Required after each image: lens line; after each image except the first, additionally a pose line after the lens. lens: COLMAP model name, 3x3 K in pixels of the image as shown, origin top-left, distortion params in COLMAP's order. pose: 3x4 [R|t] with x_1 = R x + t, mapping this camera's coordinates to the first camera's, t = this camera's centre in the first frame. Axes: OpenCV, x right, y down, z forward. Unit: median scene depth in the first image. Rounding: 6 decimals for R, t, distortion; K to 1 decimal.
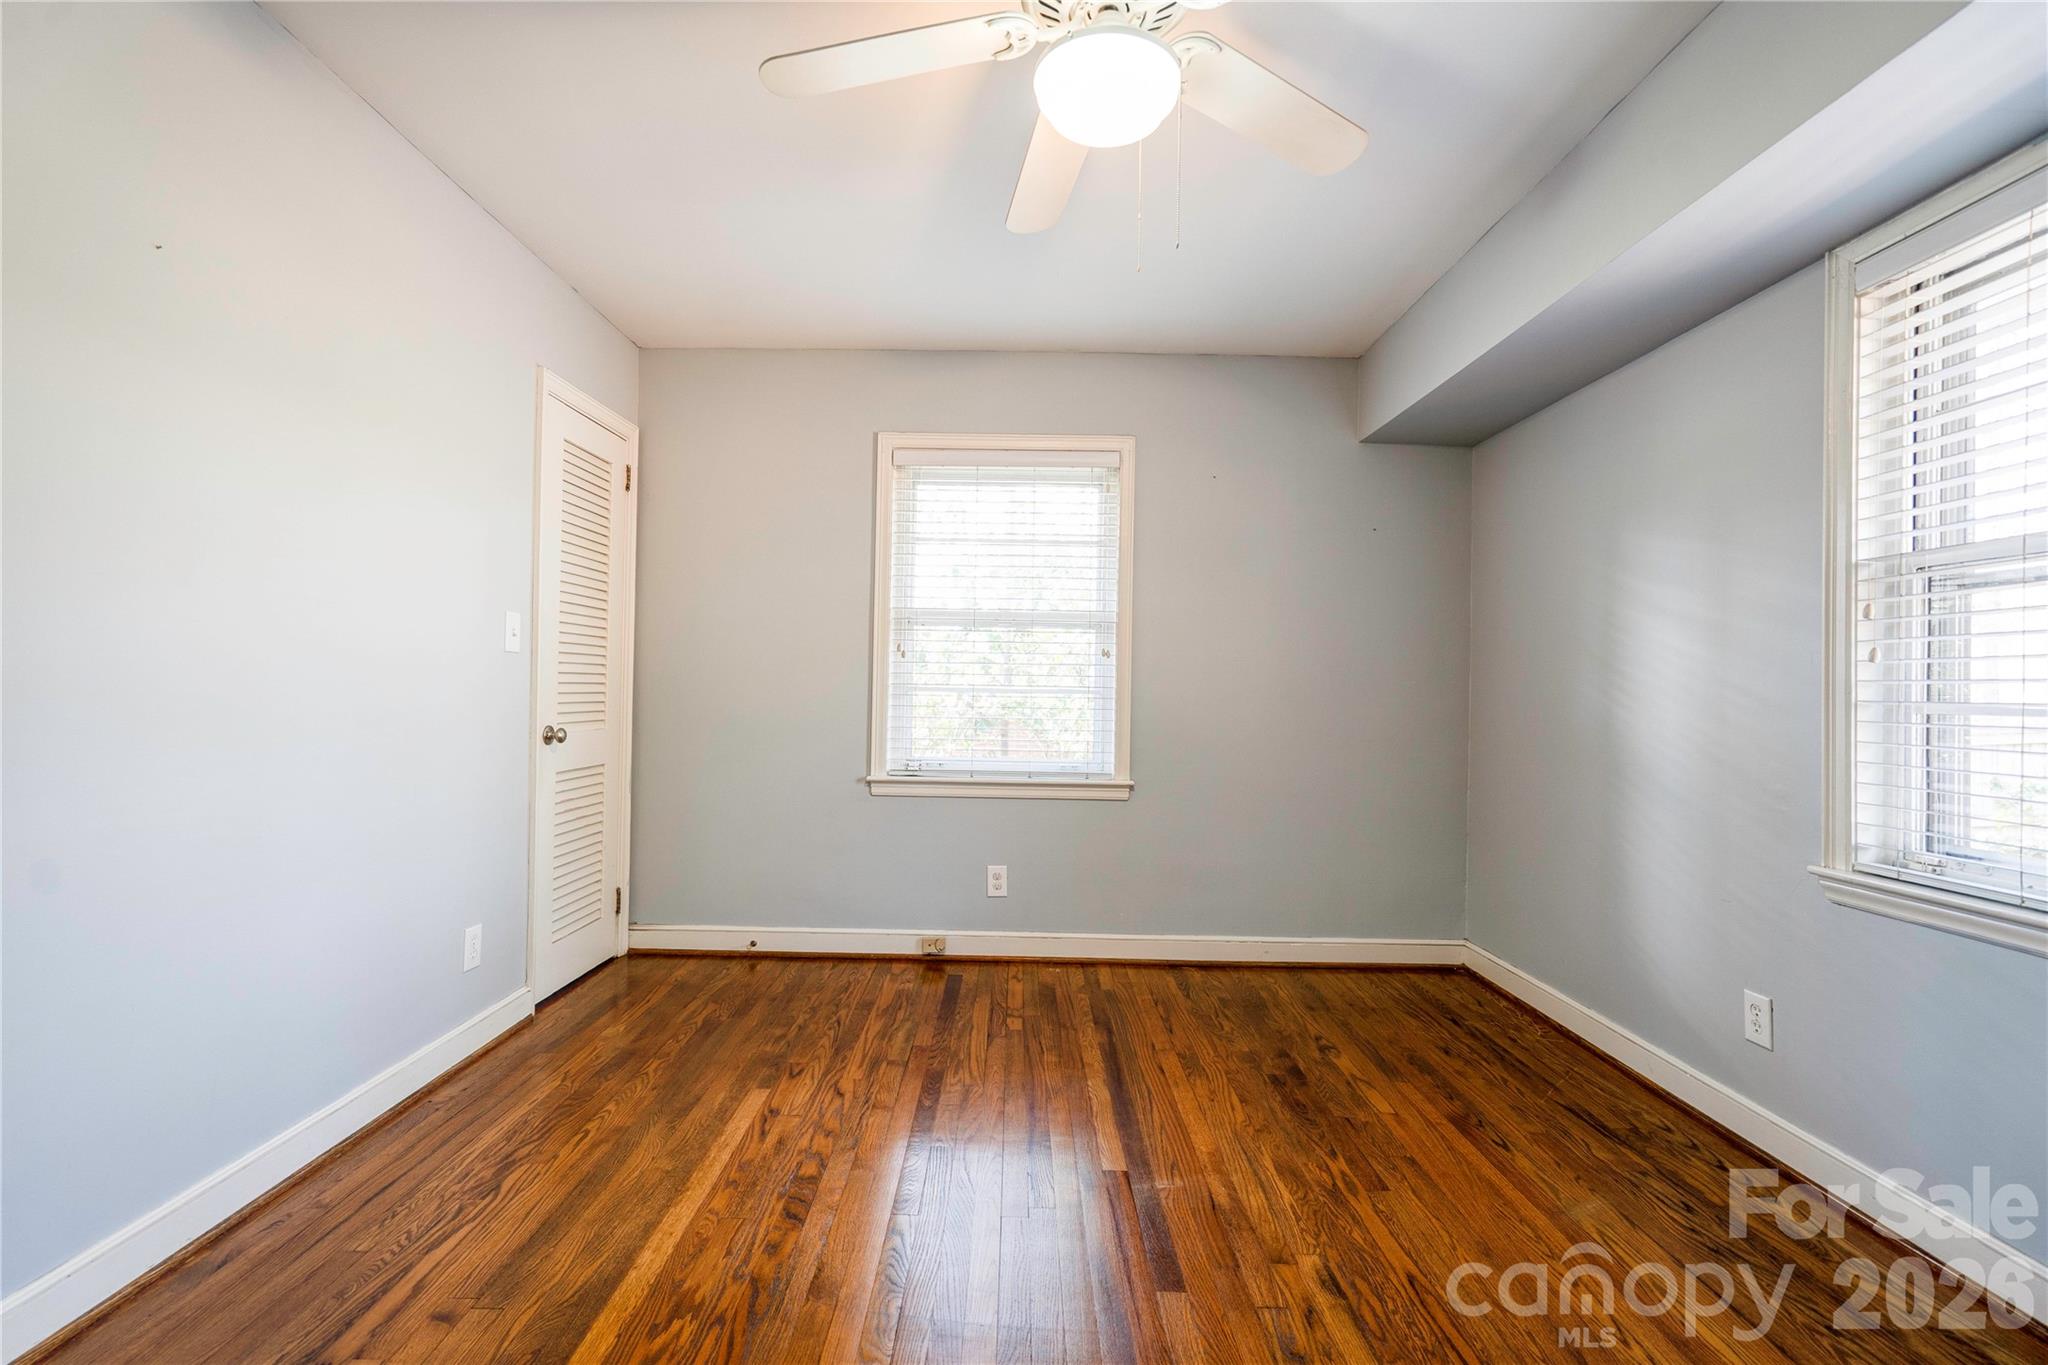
lens RADIAL K [[941.2, 0, 1023.4], [0, 941.2, 677.9], [0, 0, 1]] dist [-0.010444, 0.023556]
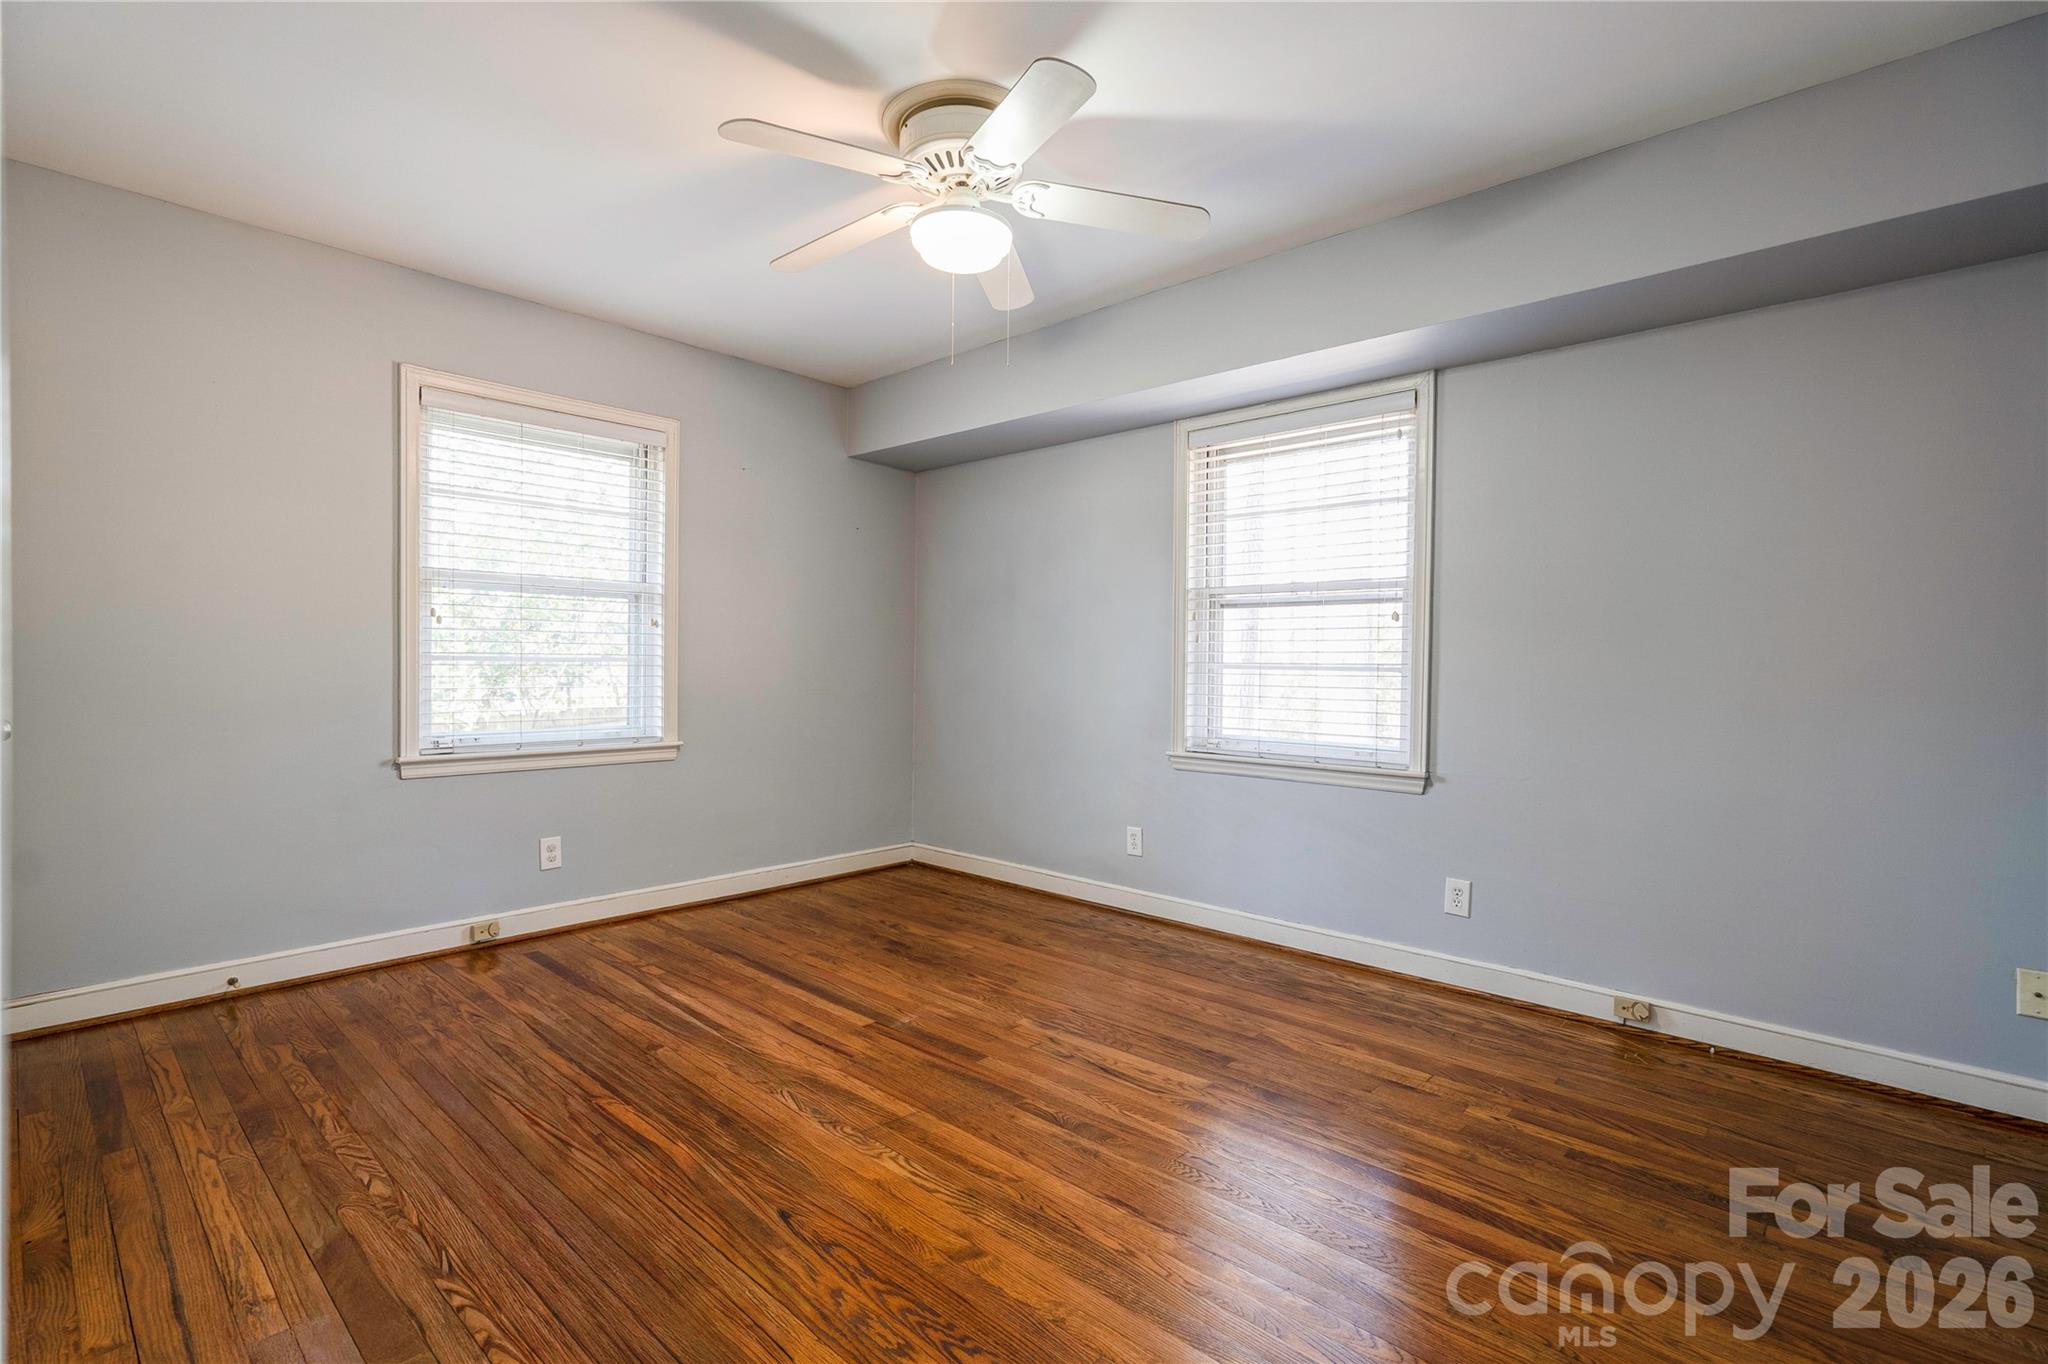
lens RADIAL K [[941.2, 0, 1023.4], [0, 941.2, 677.4], [0, 0, 1]] dist [-0.010444, 0.023556]
pose [[0.673843, -0.021352, 0.738566, -0.465095], [-0.007543, 0.999331, 0.035773, -0.006824], [-0.738836, -0.029676, 0.673232, -0.021520]]
